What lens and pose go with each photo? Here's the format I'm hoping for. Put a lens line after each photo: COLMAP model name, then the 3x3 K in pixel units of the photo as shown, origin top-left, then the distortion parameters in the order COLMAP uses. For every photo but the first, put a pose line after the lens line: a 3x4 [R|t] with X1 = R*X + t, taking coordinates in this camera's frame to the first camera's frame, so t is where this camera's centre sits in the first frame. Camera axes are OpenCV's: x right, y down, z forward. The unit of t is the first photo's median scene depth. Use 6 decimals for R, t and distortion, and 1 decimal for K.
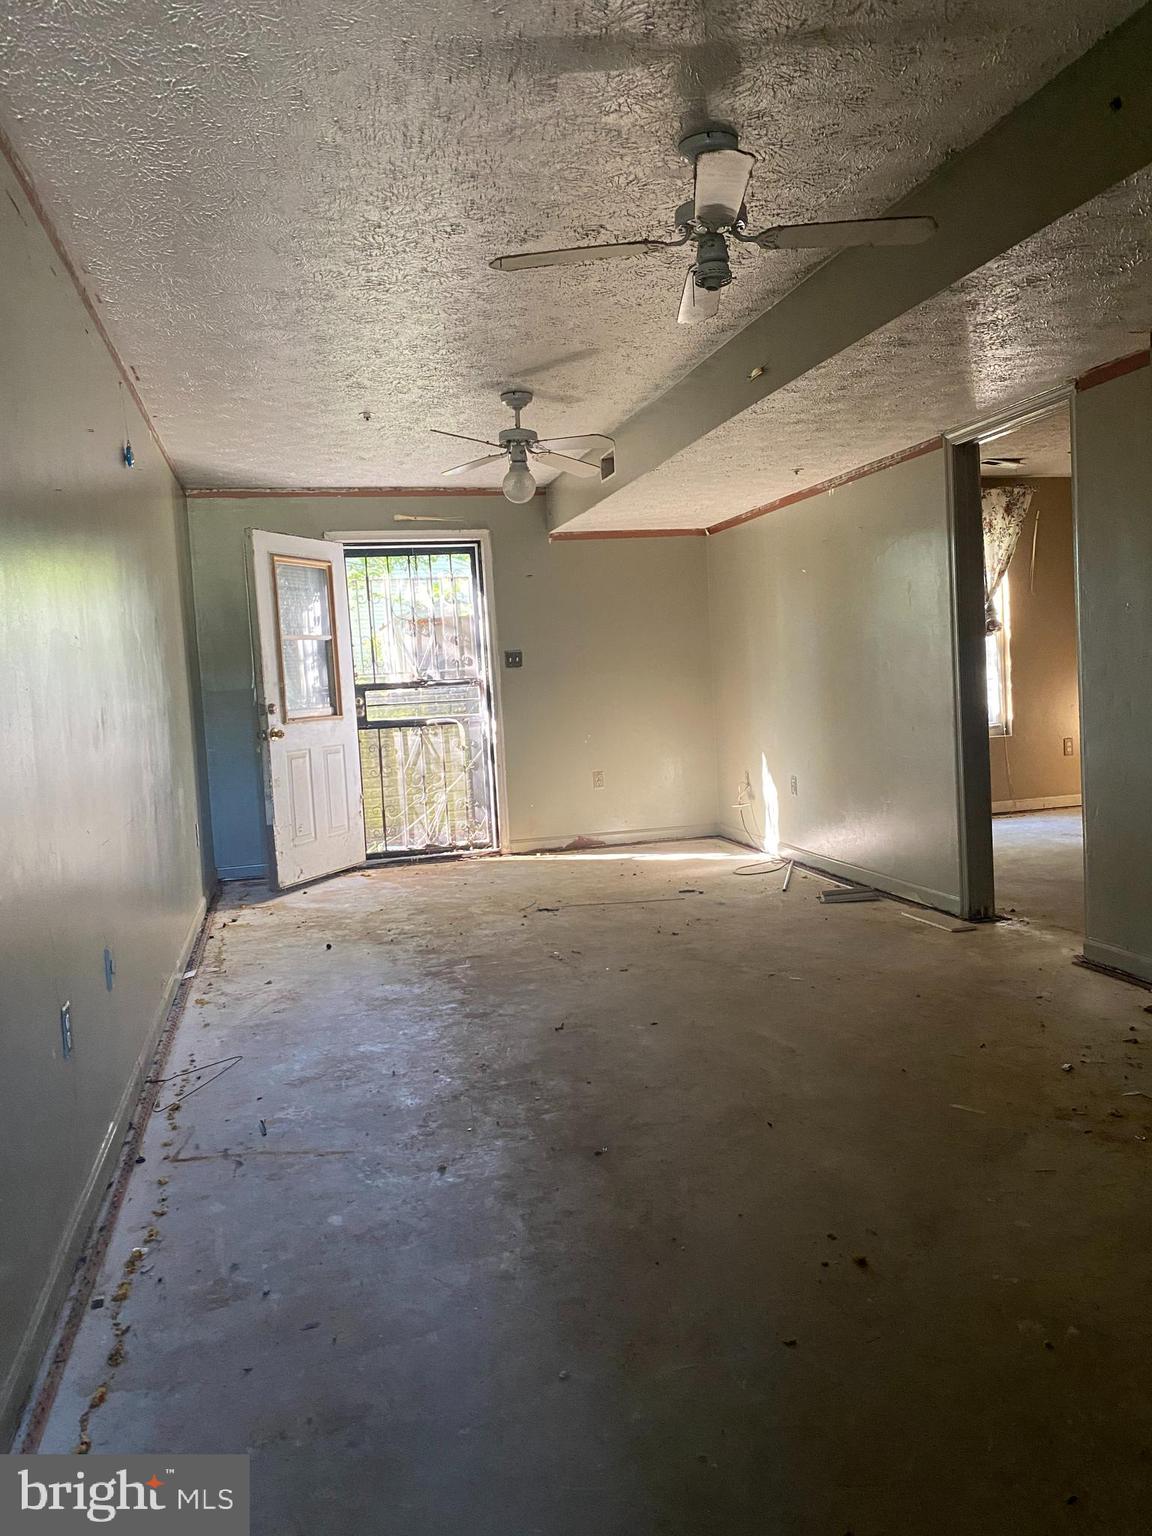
lens RADIAL K [[1179.1, 0, 578.3], [0, 1179.1, 772.7], [0, 0, 1]] dist [0.003086, -0.000459]
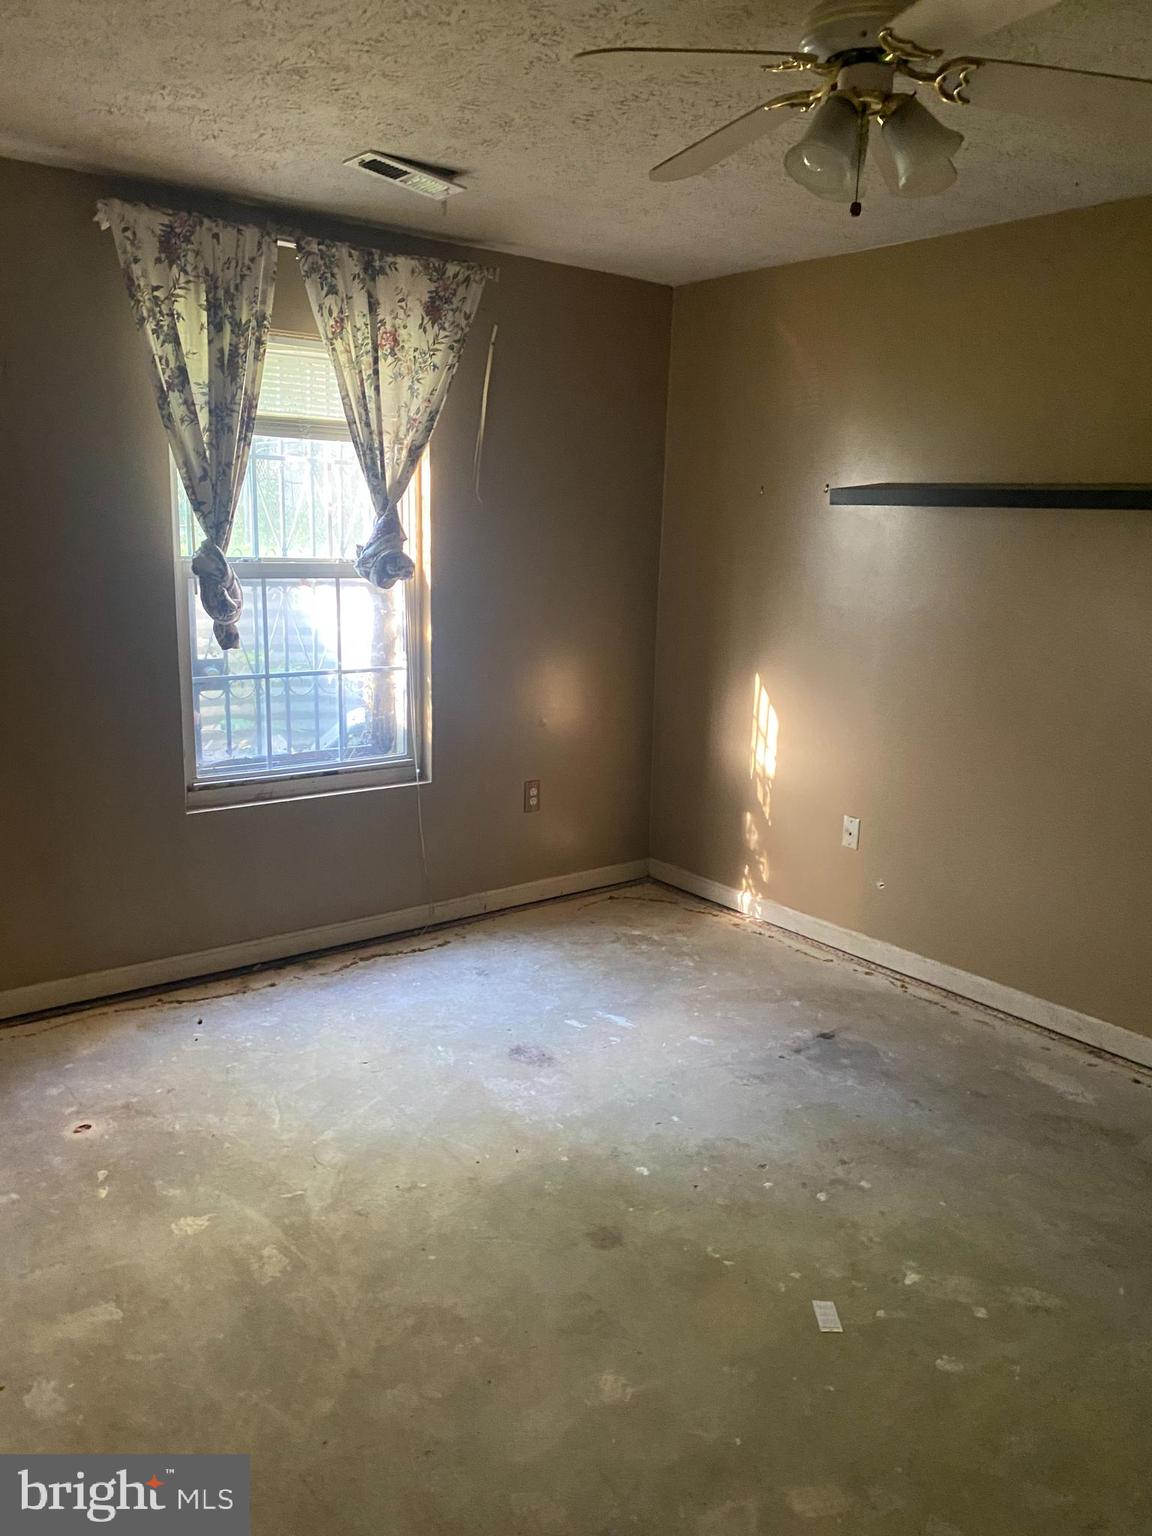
lens RADIAL K [[1179.1, 0, 579.3], [0, 1179.1, 766.7], [0, 0, 1]] dist [0.003086, -0.000459]
pose [[0.898853, -0.024283, 0.437577, 0.211257], [-0.042526, 0.988919, 0.142234, -0.115259], [-0.436182, -0.146456, 0.887860, 0.543862]]
